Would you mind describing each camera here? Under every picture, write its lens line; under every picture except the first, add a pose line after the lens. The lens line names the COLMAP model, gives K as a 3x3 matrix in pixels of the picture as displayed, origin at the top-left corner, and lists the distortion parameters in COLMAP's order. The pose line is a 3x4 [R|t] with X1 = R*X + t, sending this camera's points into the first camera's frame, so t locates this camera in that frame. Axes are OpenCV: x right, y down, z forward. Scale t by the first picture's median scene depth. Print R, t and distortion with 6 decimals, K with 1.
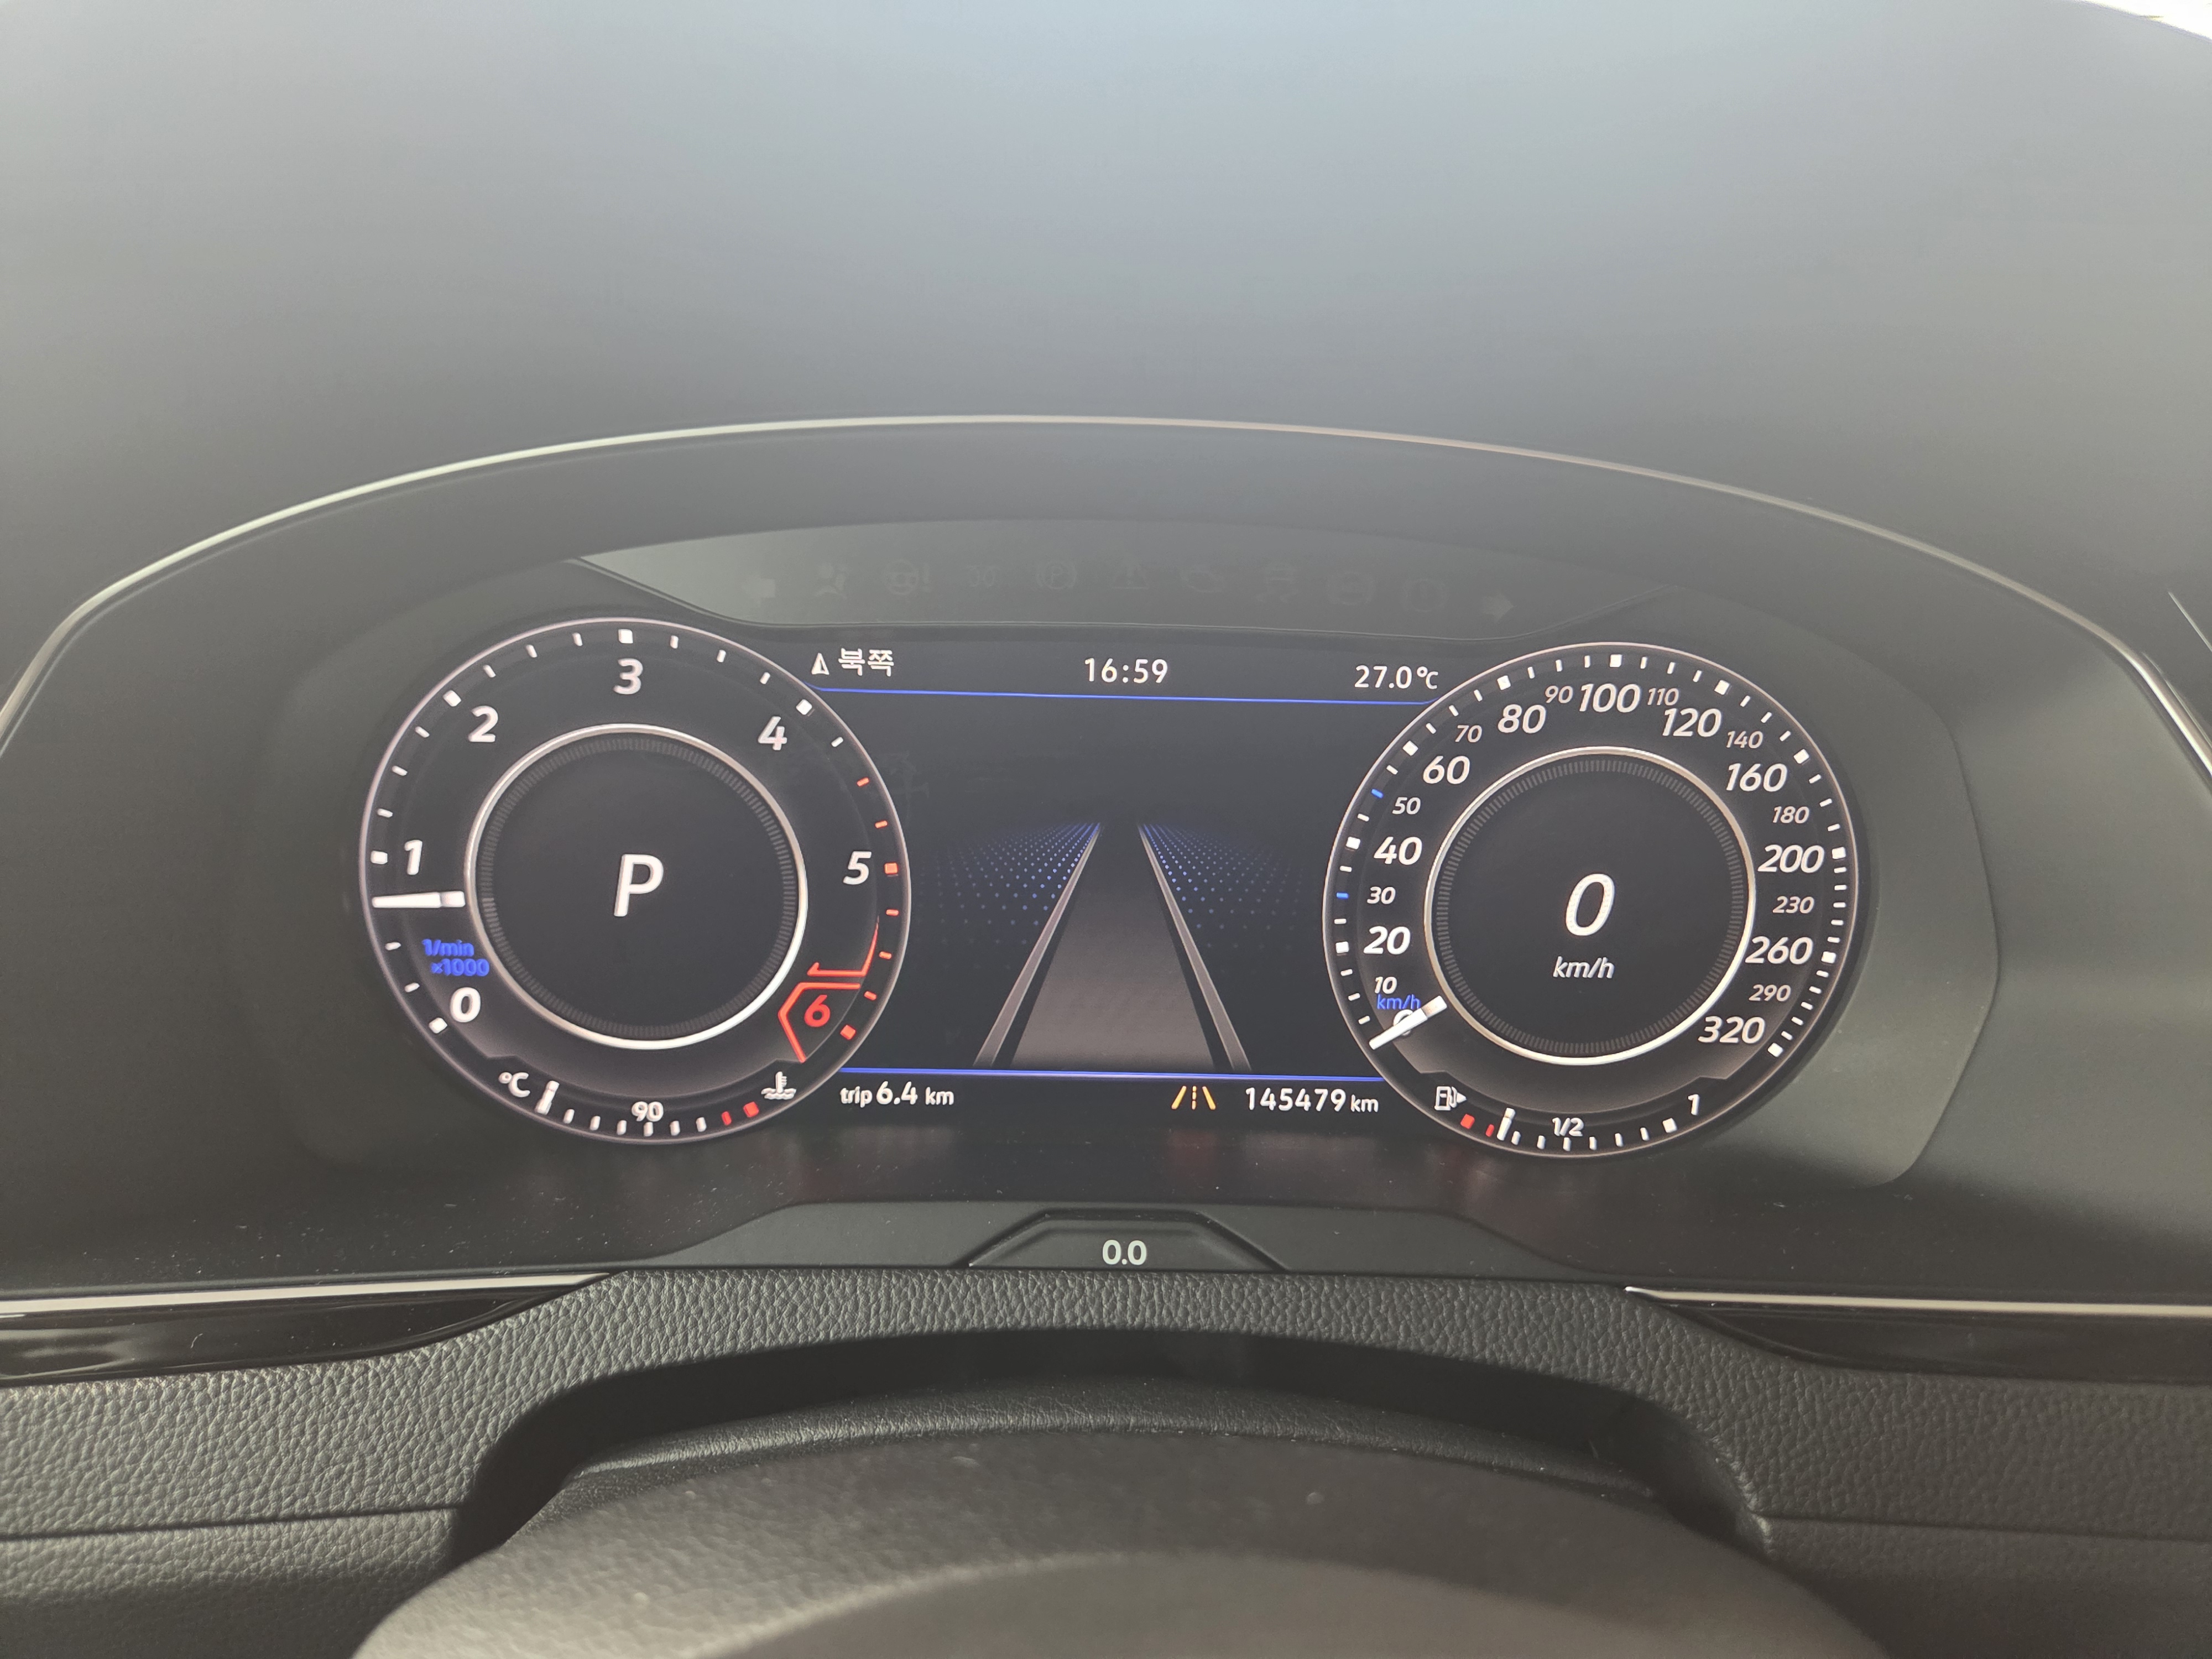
lens RADIAL K [[1494.2, 0, 1106.0], [0, 1494.2, 829.5], [0, 0, 1]] dist [0.045553, -0.027440]
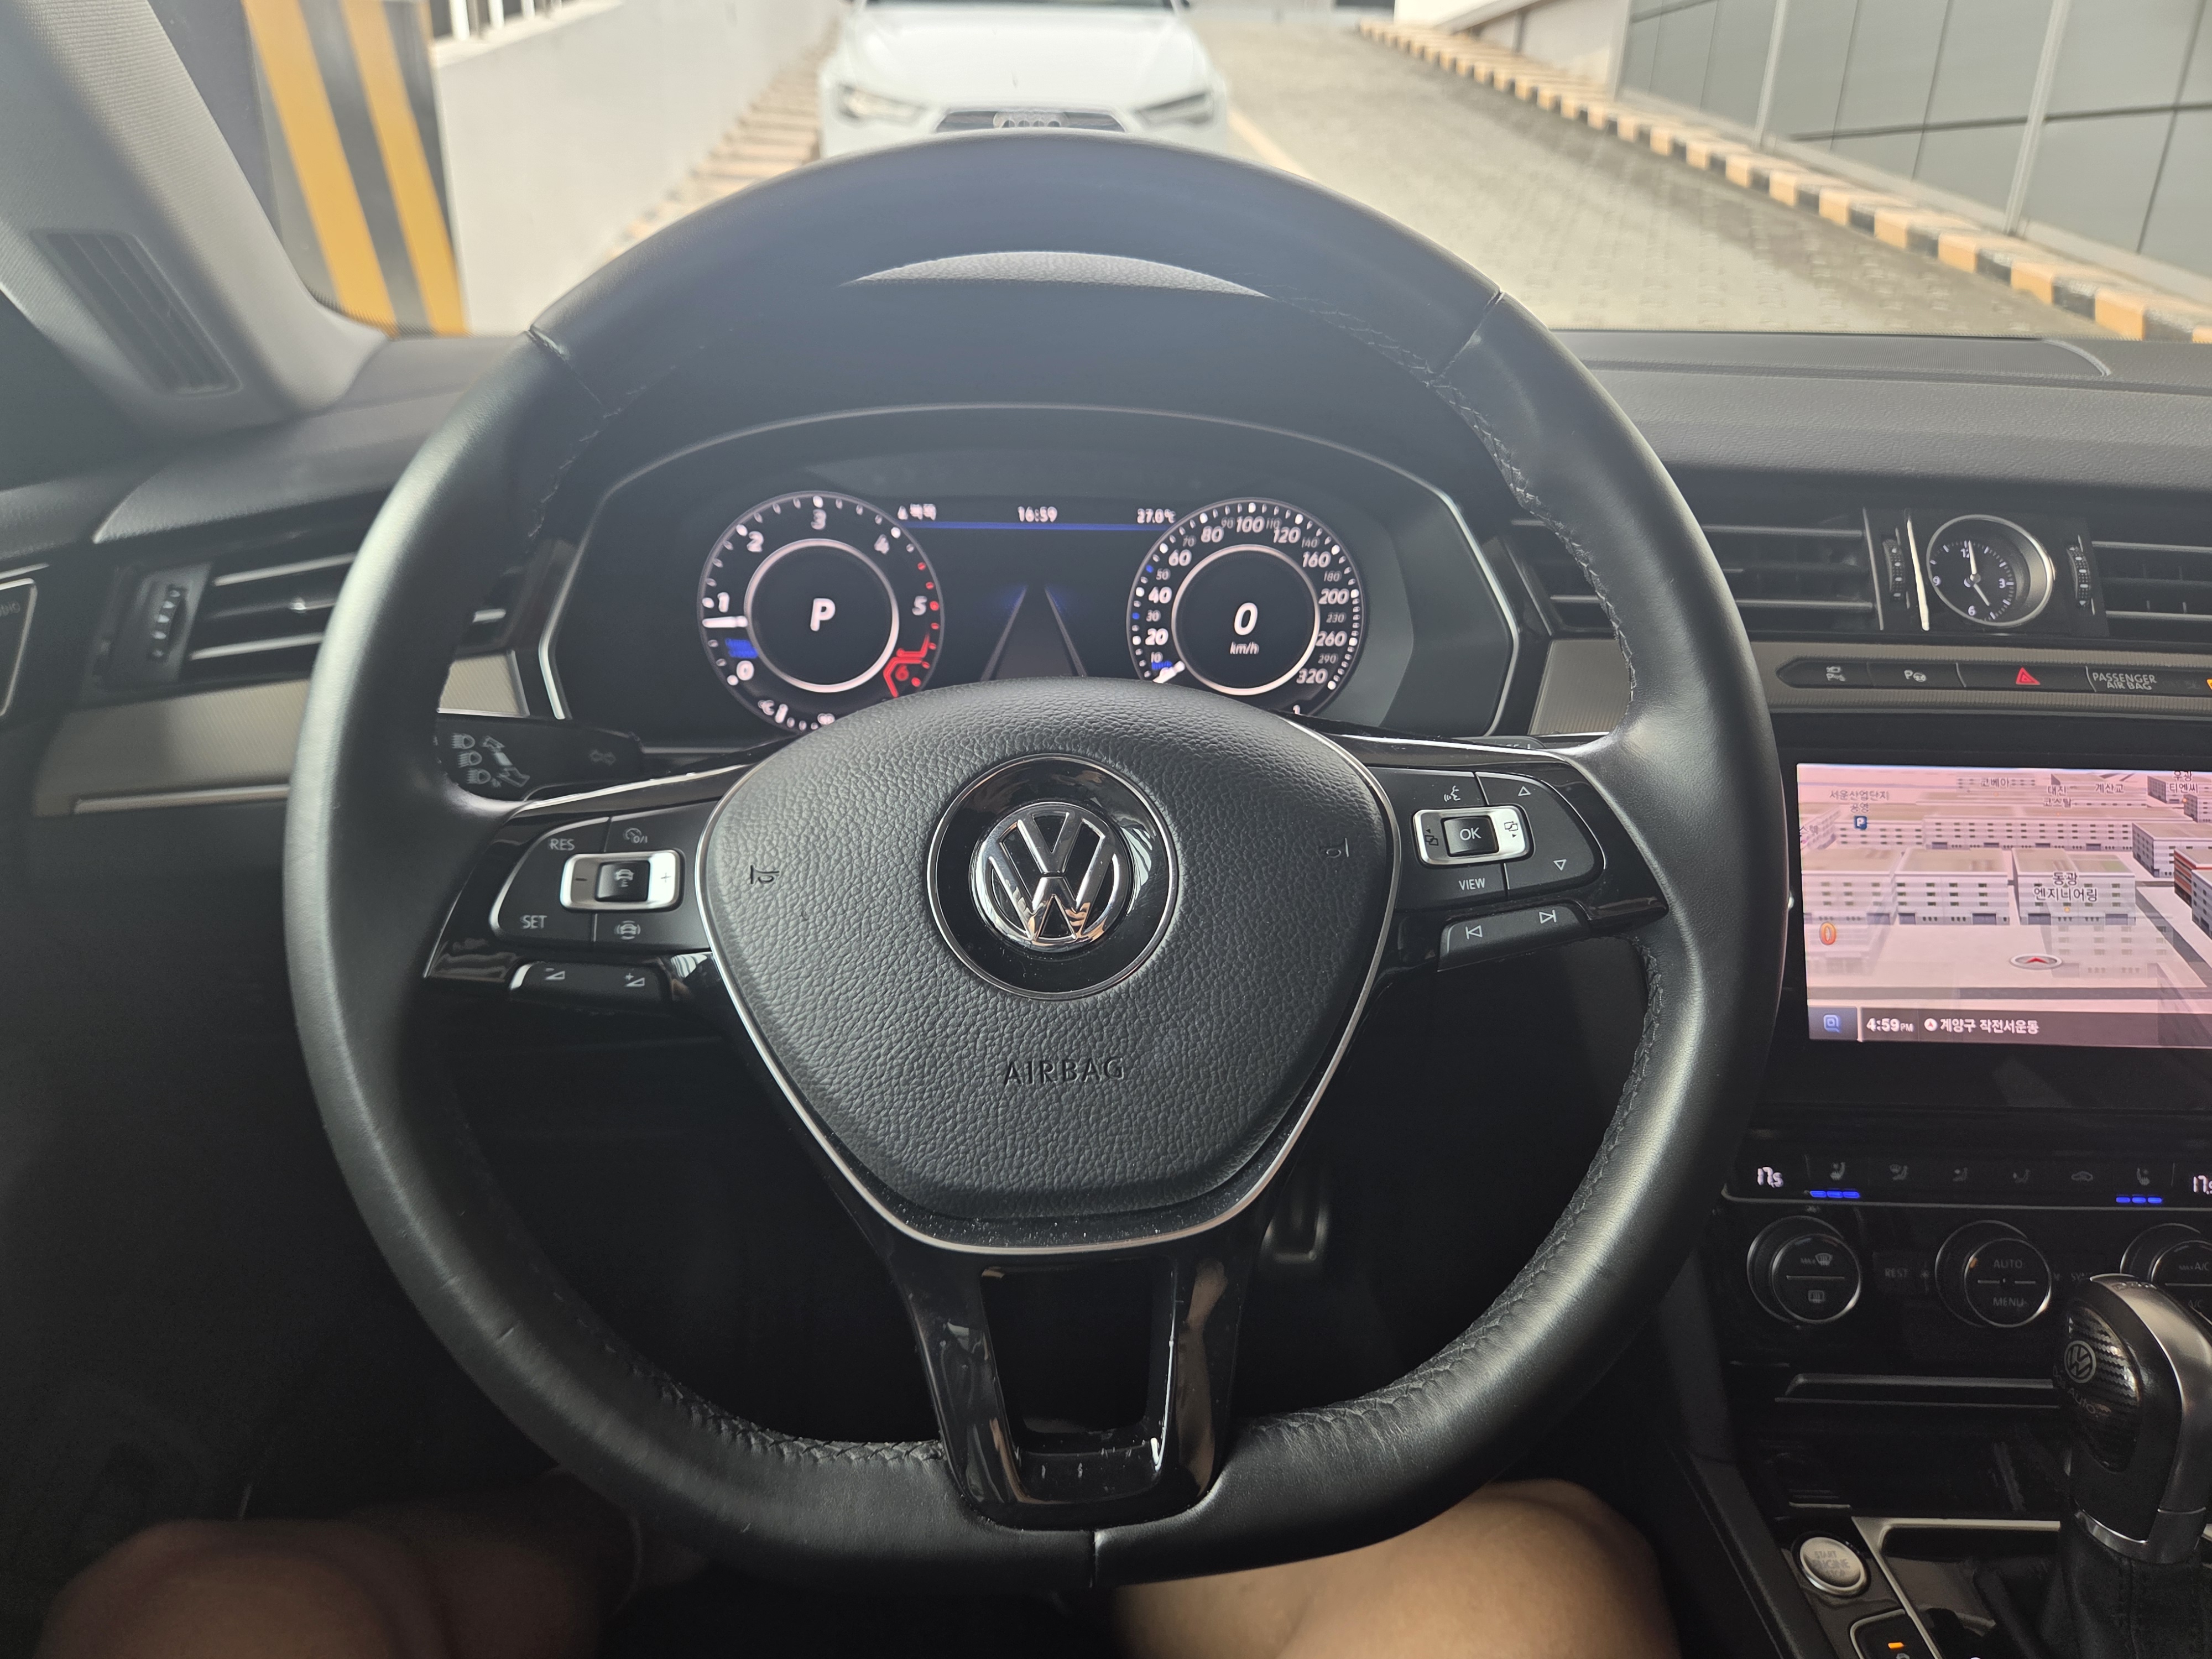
lens RADIAL K [[1539.9, 0, 1098.3], [0, 1539.9, 851.9], [0, 0, 1]] dist [0.049158, -0.054003]
pose [[0.999323, -0.019217, 0.031386, 0.022297], [0.016548, 0.996398, 0.083165, 0.204072], [-0.032871, -0.082589, 0.996041, -1.337783]]
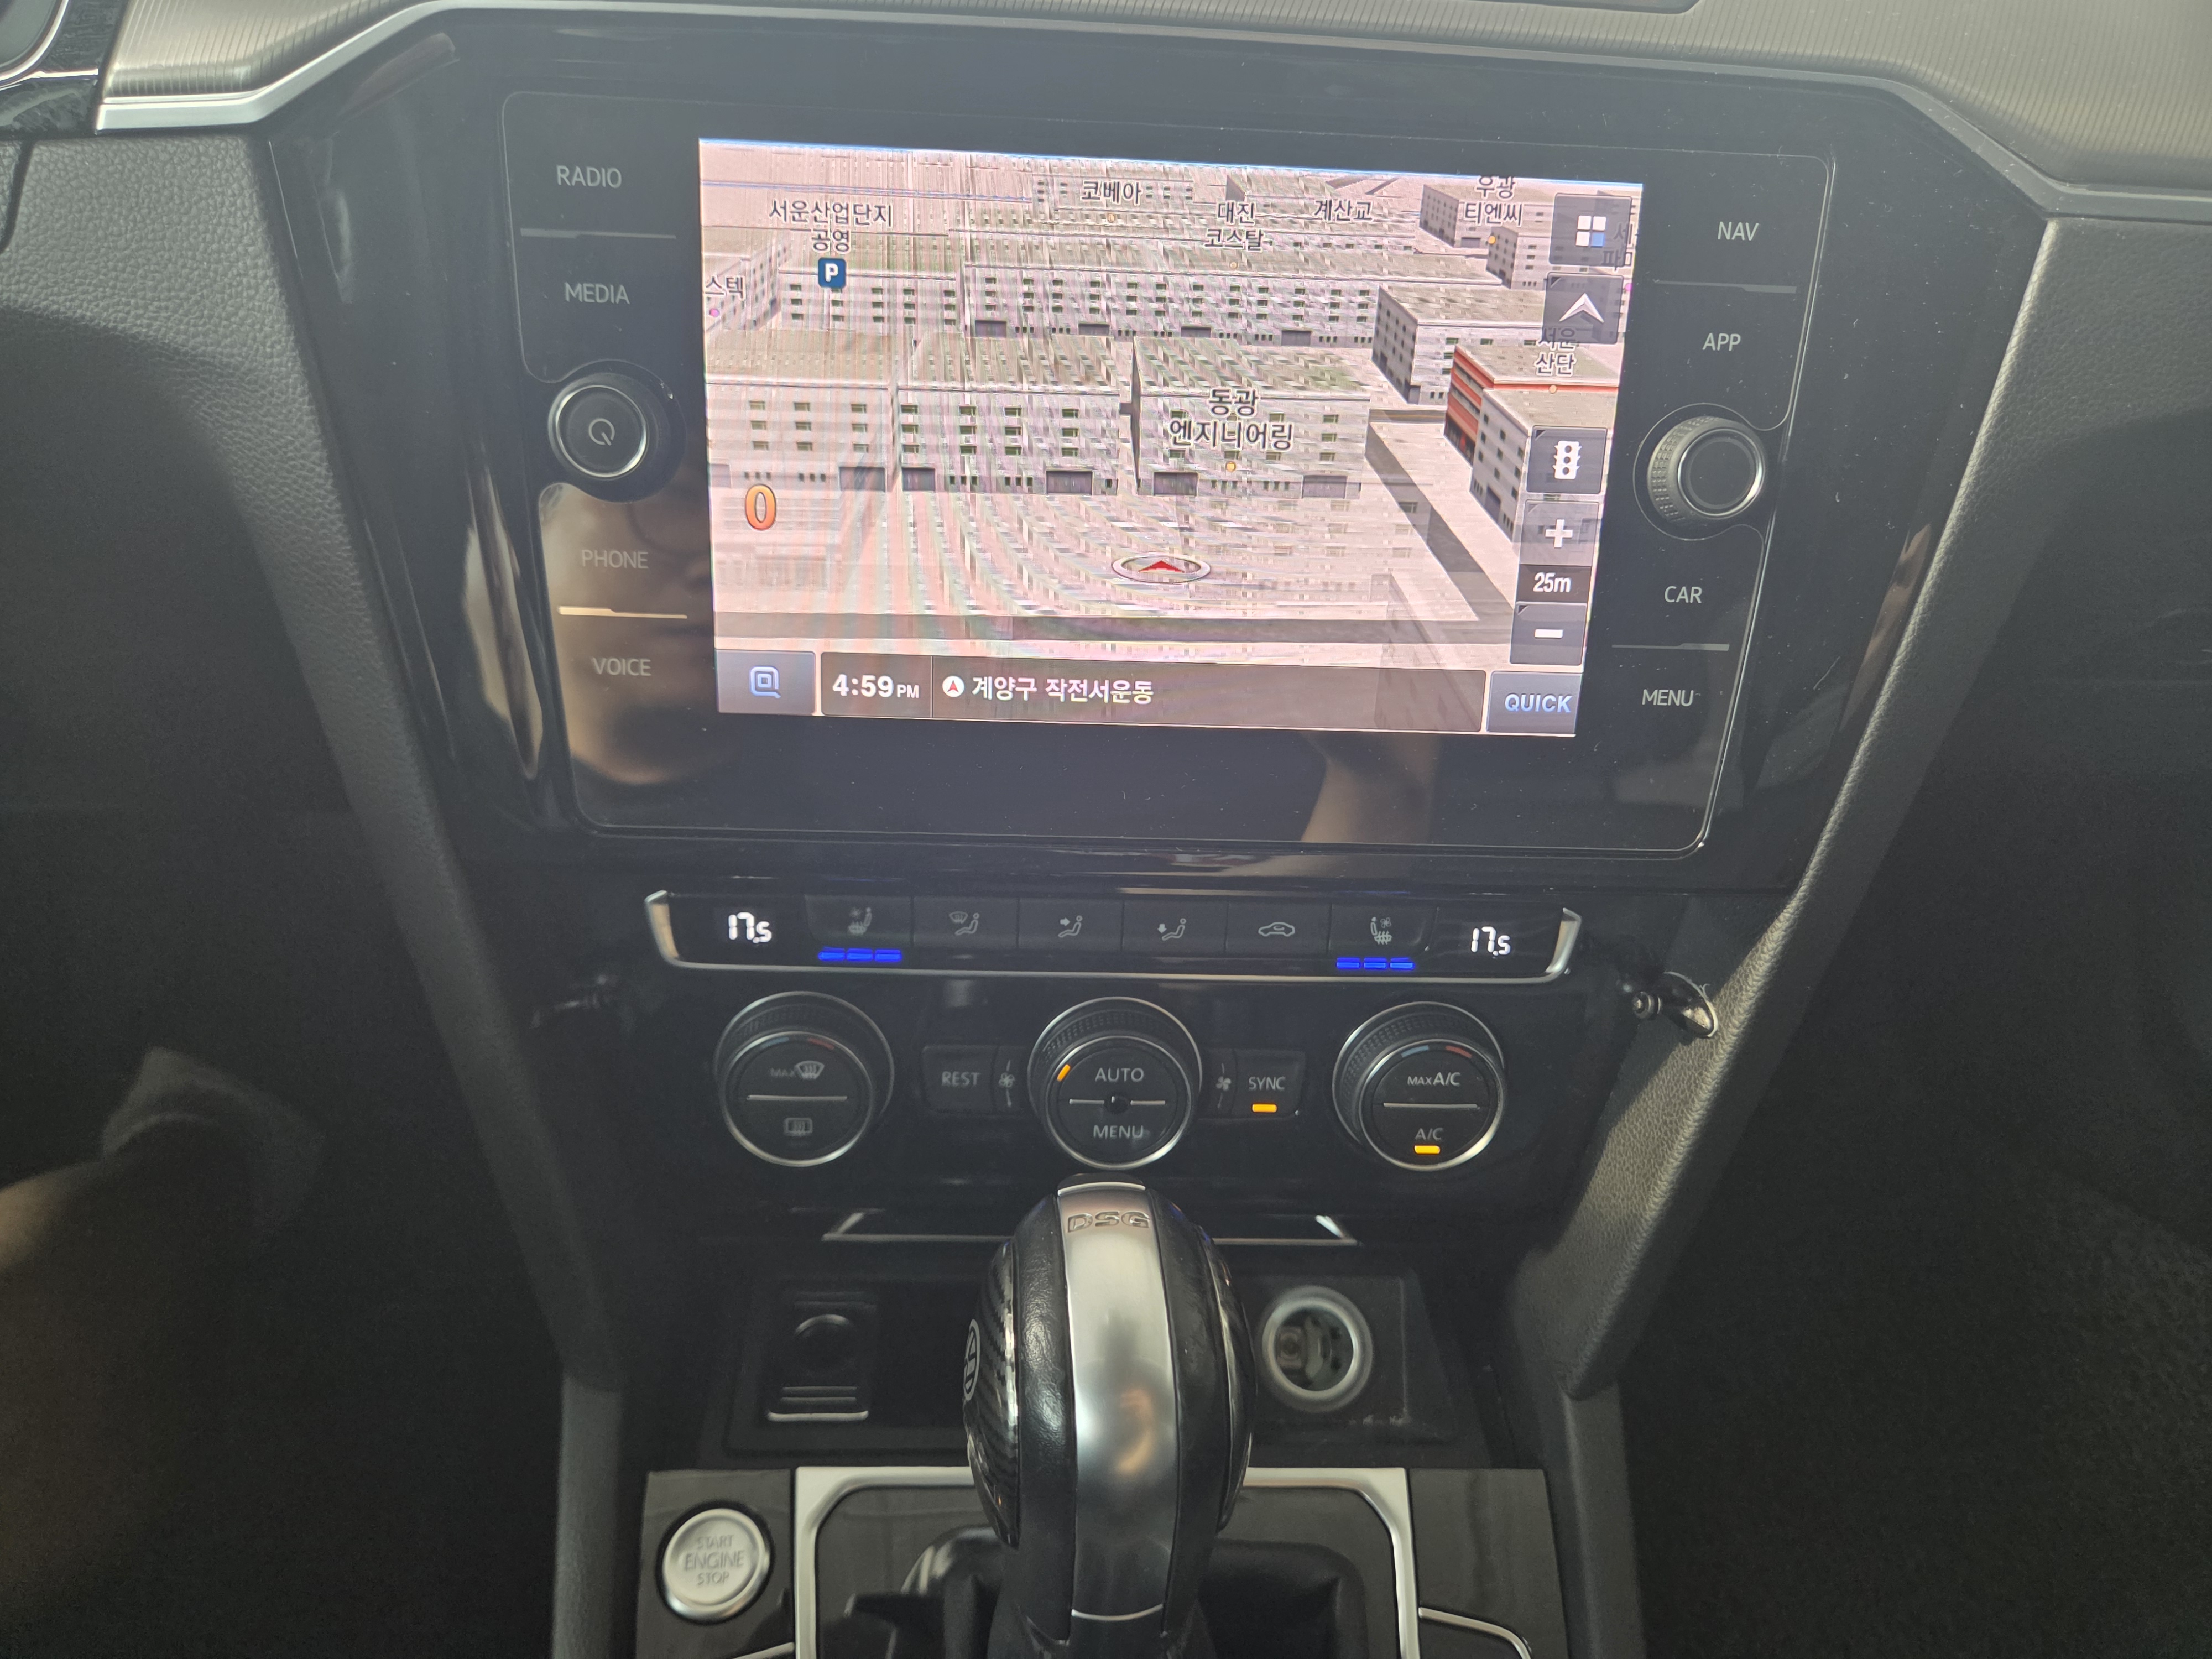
lens RADIAL K [[1539.9, 0, 1098.3], [0, 1539.9, 851.9], [0, 0, 1]] dist [0.049158, -0.054003]
pose [[0.997293, -0.023549, 0.069651, 1.194462], [-0.006863, 0.913366, 0.407082, 0.285828], [-0.073204, -0.406458, 0.910732, -0.391585]]
